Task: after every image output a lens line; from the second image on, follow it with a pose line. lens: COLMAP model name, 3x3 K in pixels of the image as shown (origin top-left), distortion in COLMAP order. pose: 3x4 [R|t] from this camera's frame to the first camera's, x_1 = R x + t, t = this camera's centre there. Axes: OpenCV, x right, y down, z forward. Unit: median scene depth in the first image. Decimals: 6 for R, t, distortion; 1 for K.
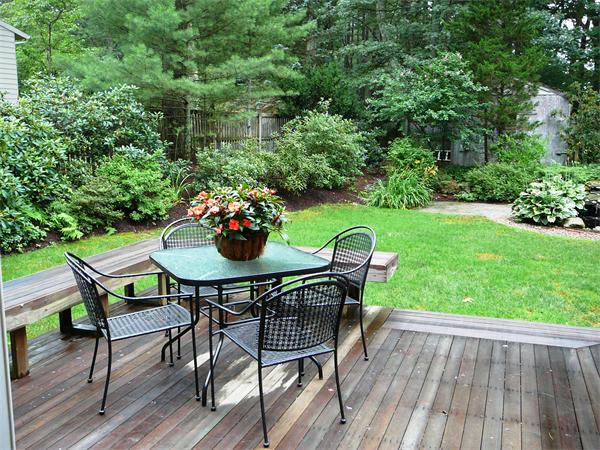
lens RADIAL K [[578.8, 0, 297.9], [0, 578.8, 225.6], [0, 0, 1]] dist [-0.076176, 0.000000]
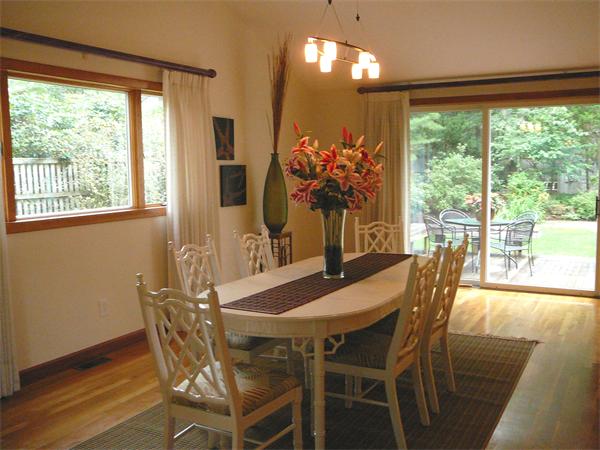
lens RADIAL K [[620.7, 0, 301.3], [0, 620.7, 224.9], [0, 0, 1]] dist [-0.027573, 0.000000]
pose [[0.992174, 0.001494, -0.124854, -0.138239], [-0.009451, 0.997959, -0.063160, 0.061792], [0.124505, 0.063845, 0.990163, -0.453626]]
